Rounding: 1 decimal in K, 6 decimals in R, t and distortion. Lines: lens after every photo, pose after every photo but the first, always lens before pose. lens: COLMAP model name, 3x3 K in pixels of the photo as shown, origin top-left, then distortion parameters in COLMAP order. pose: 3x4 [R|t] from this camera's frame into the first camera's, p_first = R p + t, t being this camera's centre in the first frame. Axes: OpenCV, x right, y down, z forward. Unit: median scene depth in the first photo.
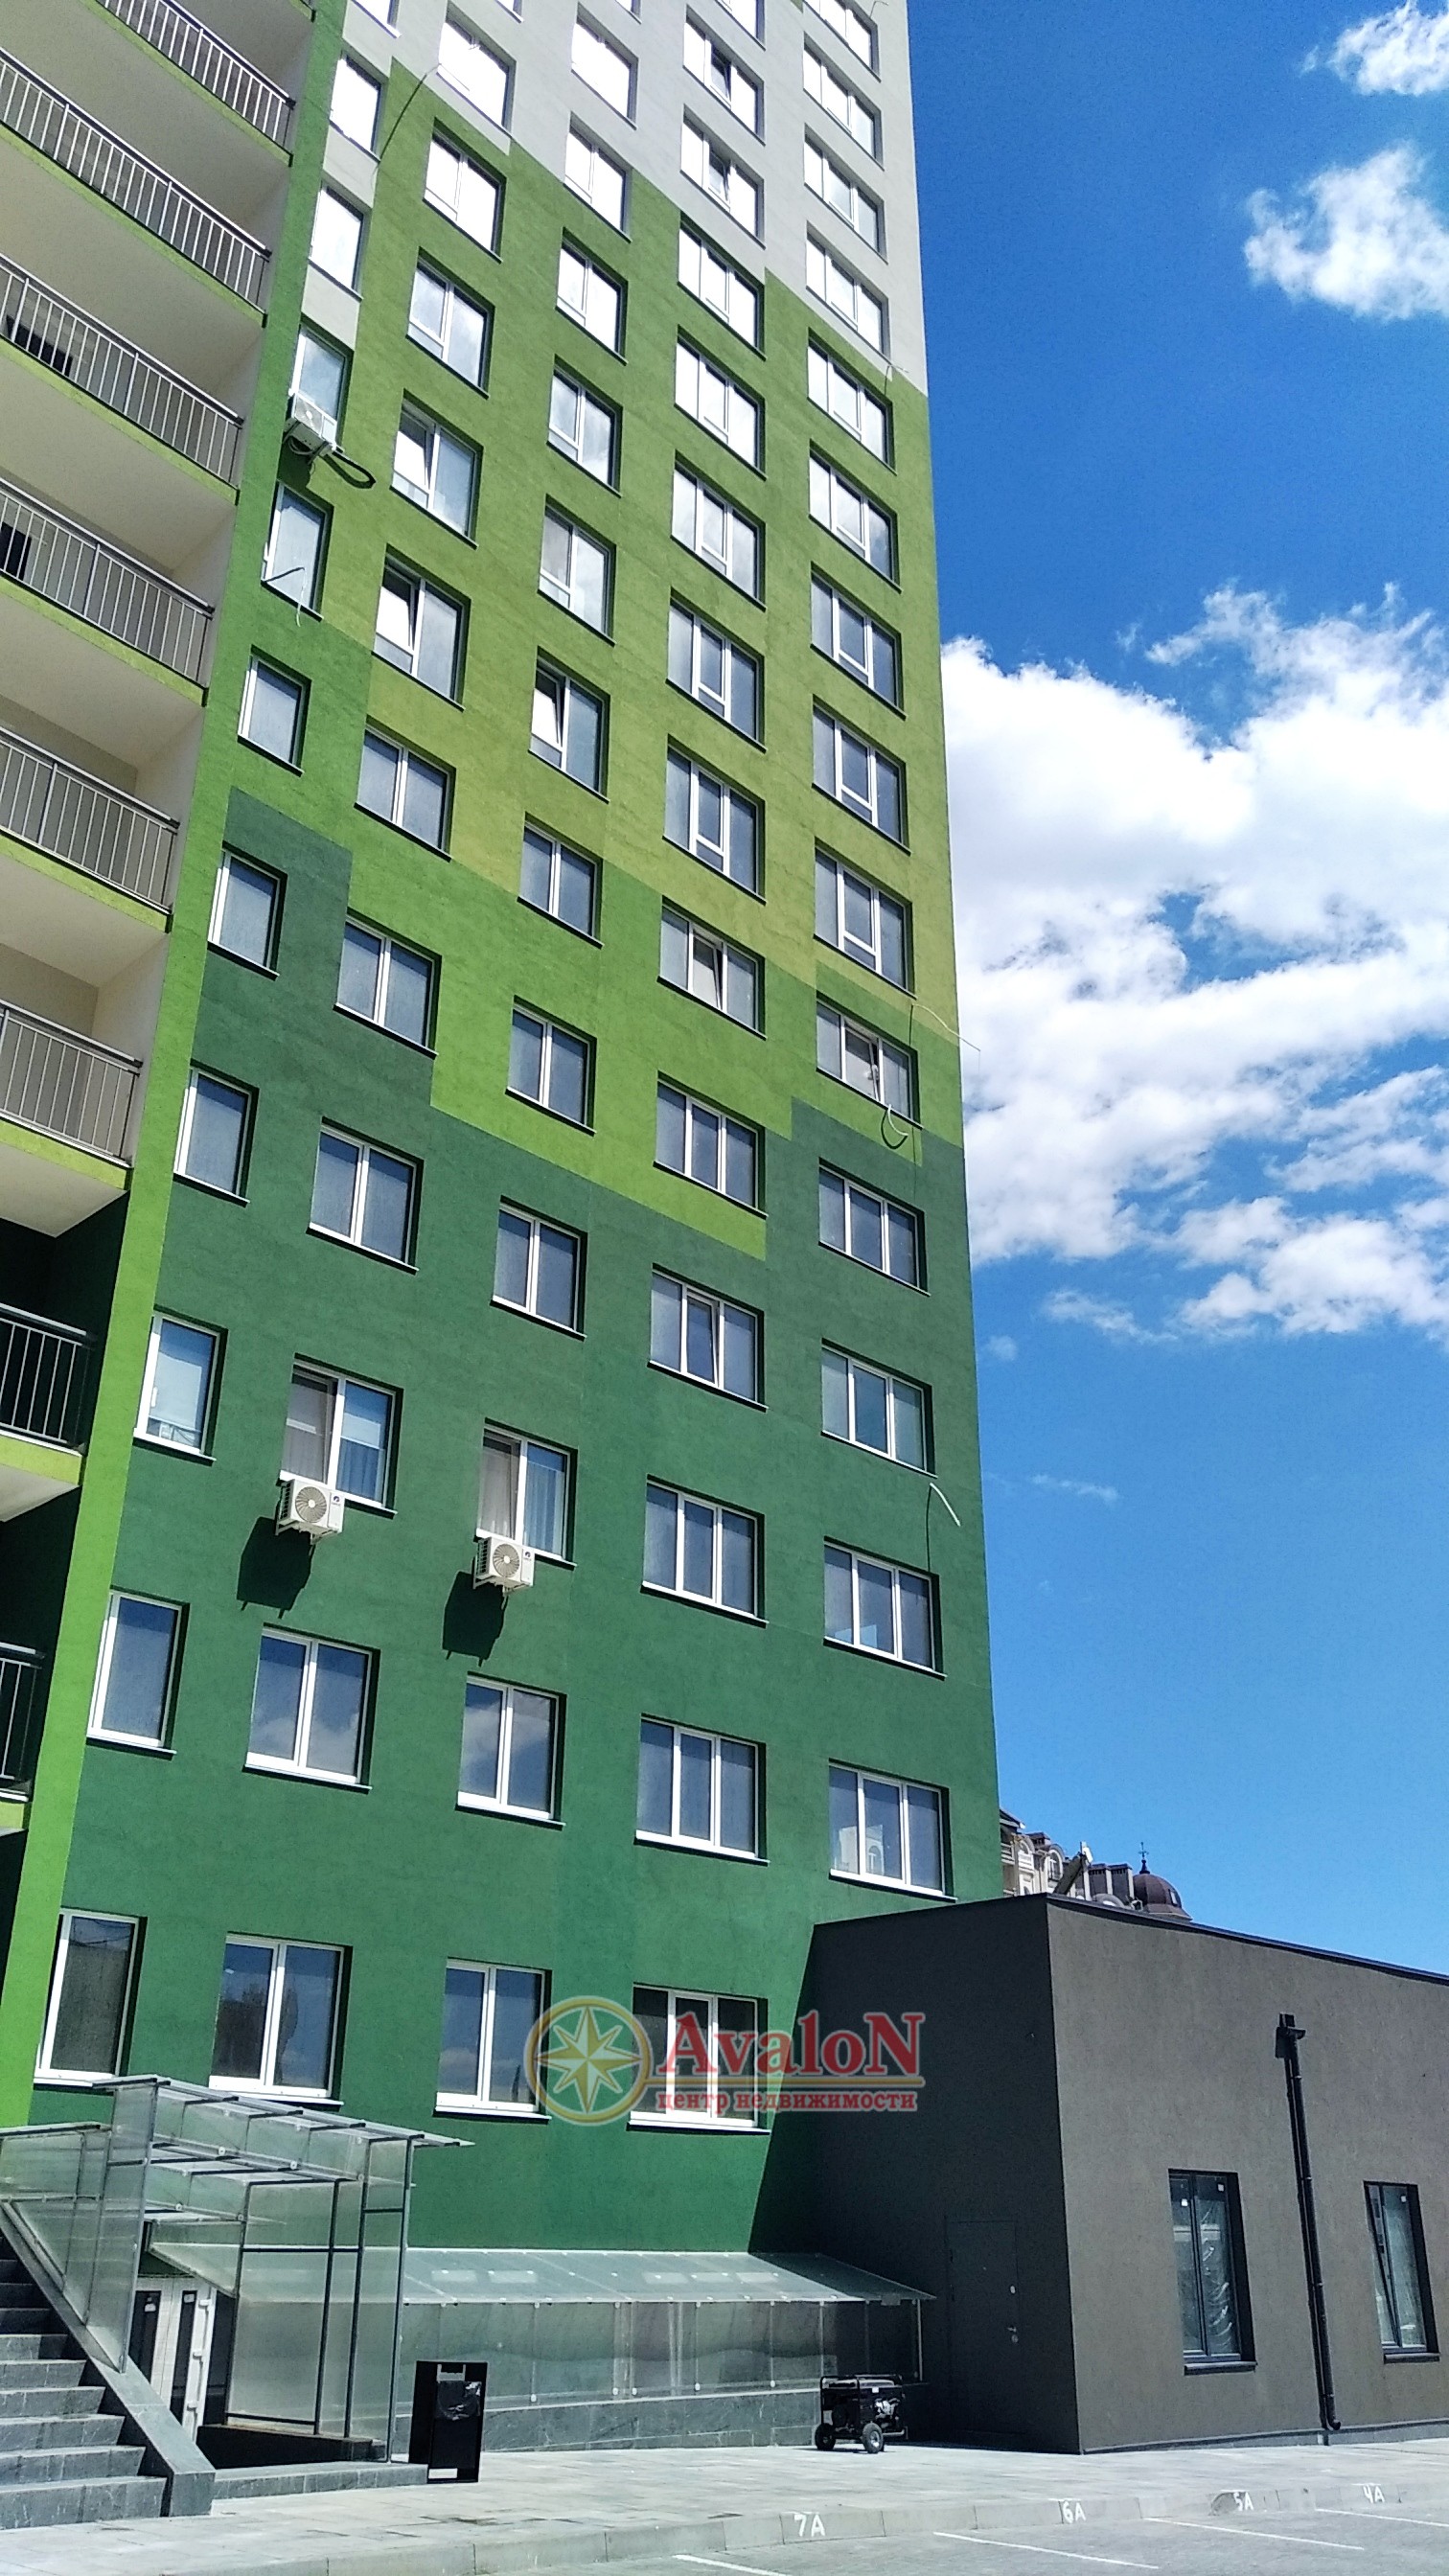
lens RADIAL K [[2015.9, 0, 685.7], [0, 2015.9, 1289.2], [0, 0, 1]] dist [0.064625, -0.097510]
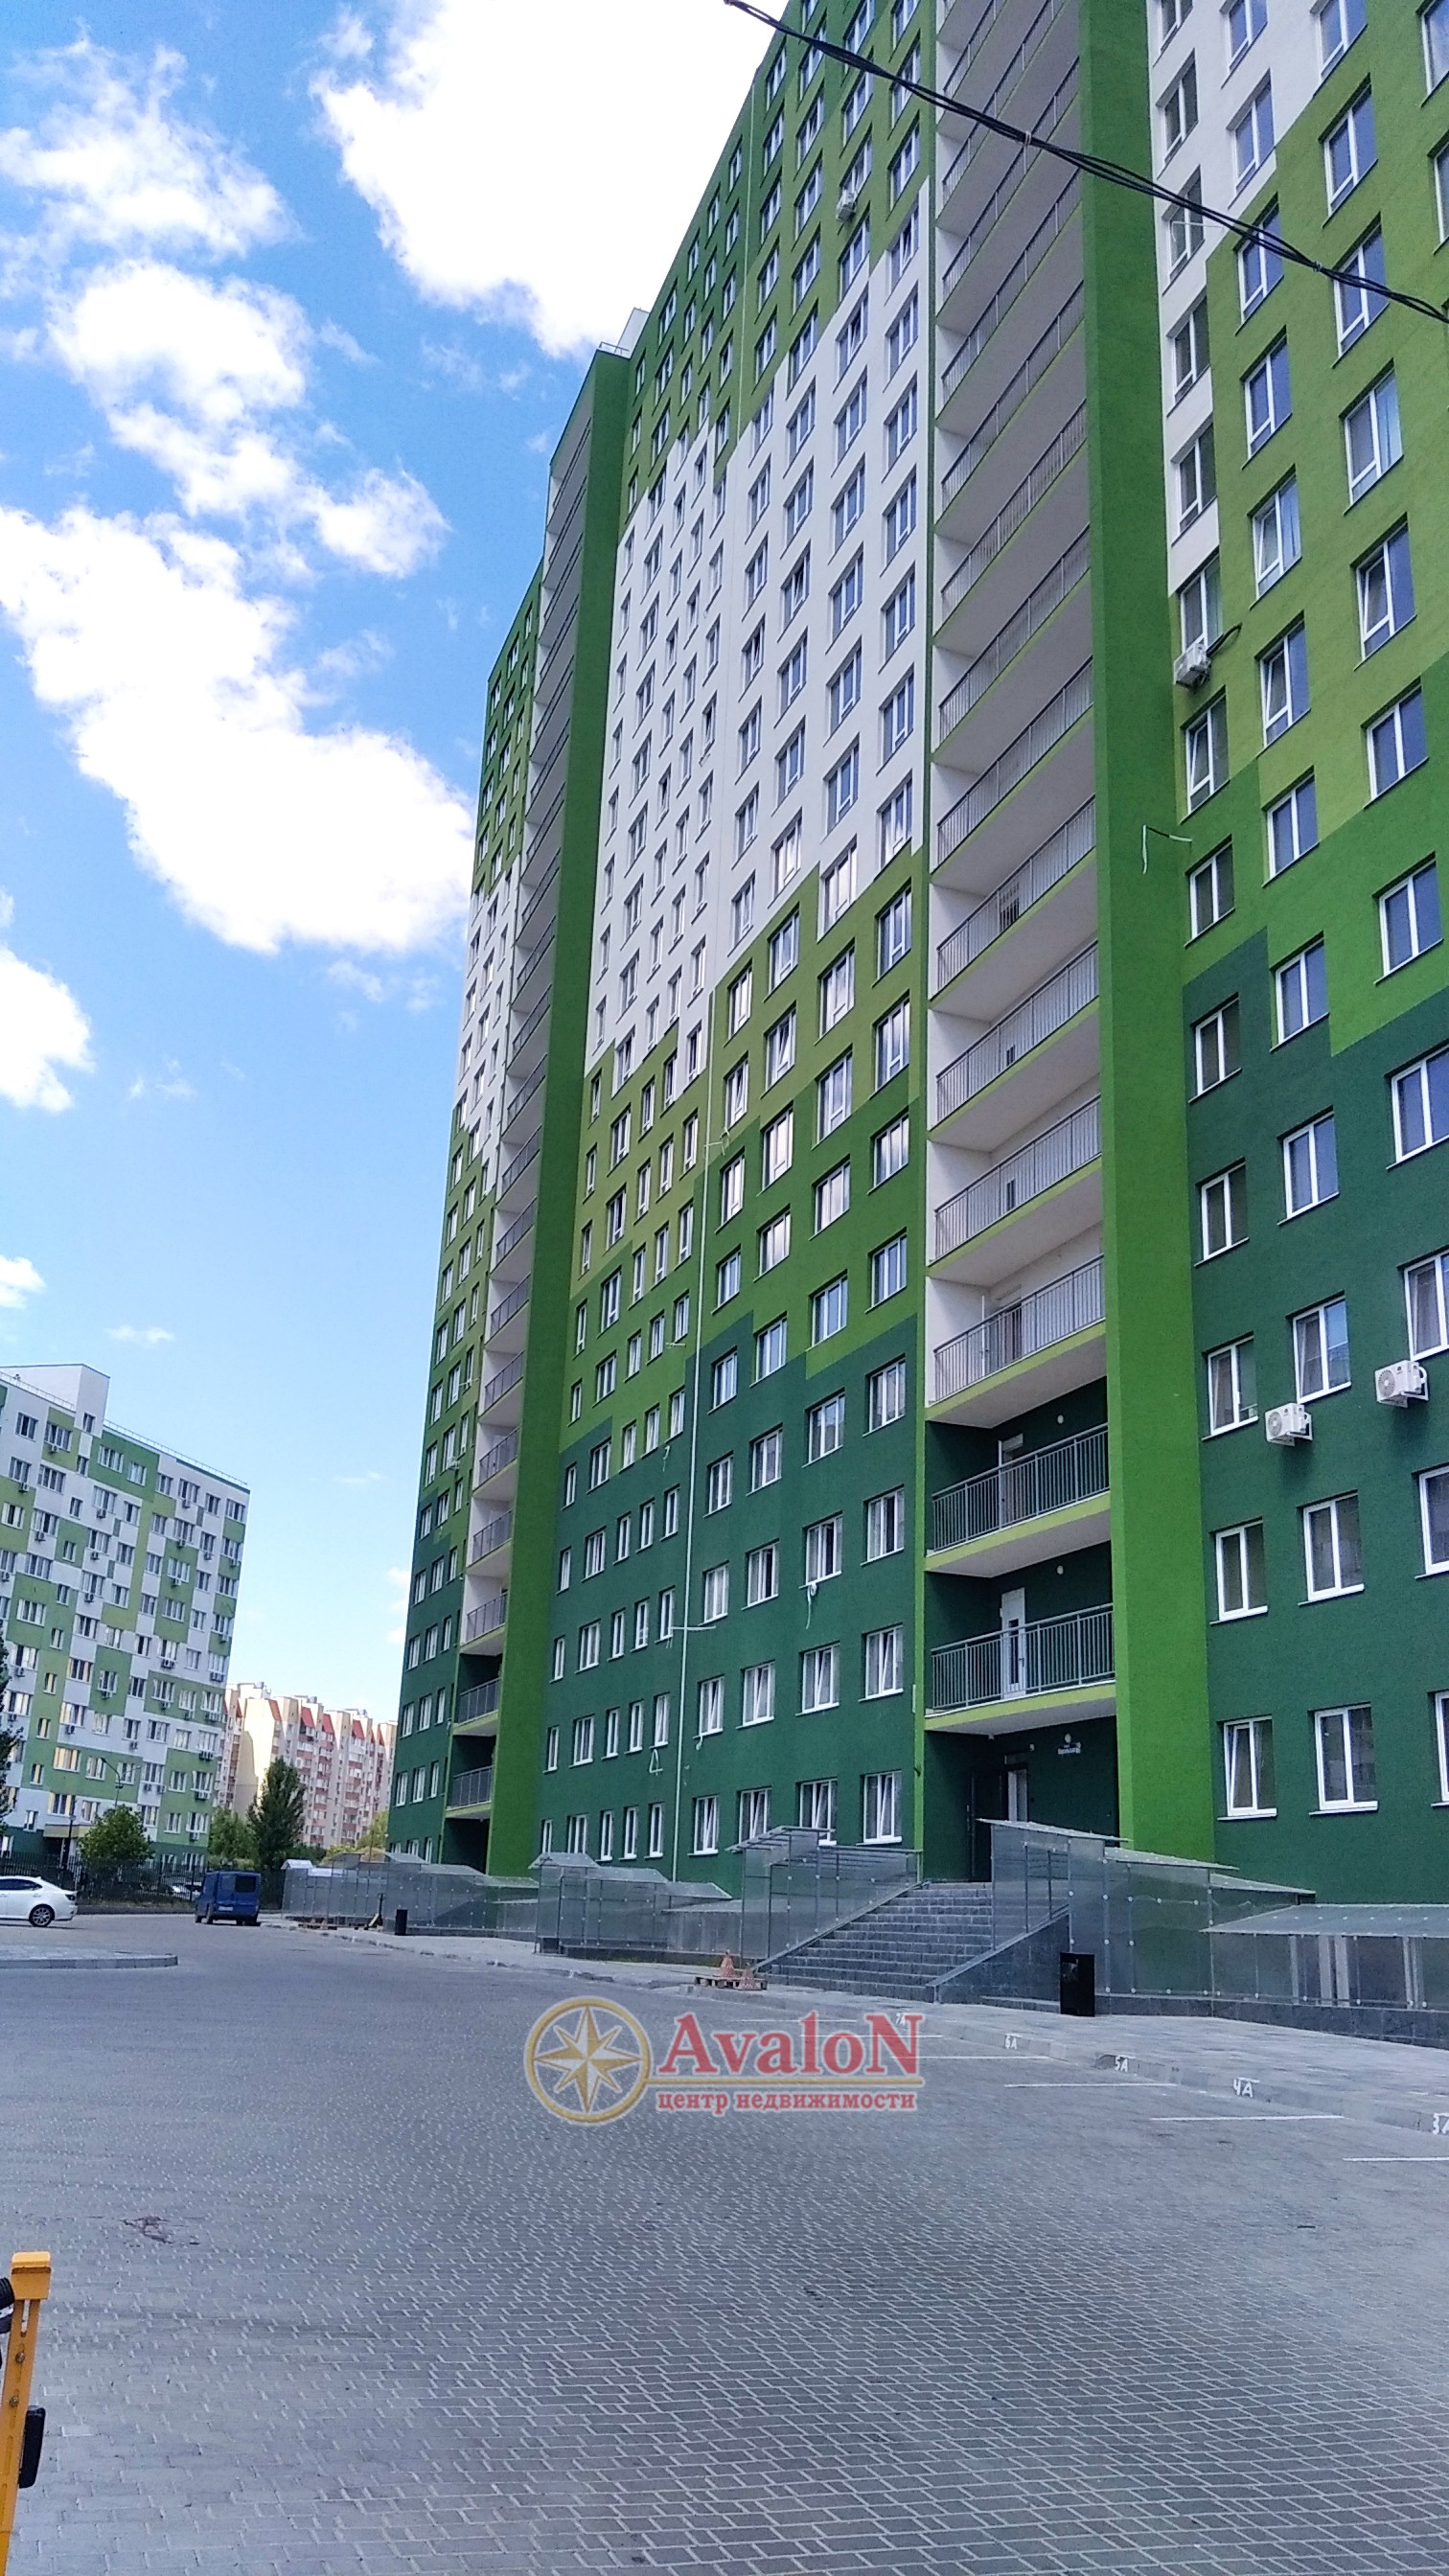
lens RADIAL K [[1969.3, 0, 726.5], [0, 1969.3, 1301.9], [0, 0, 1]] dist [0.069704, -0.117344]
pose [[-0.398132, -0.315528, -0.861355, 1.109157], [0.355220, 0.812696, -0.461892, 0.501332], [0.845760, -0.489865, -0.211479, 0.920737]]
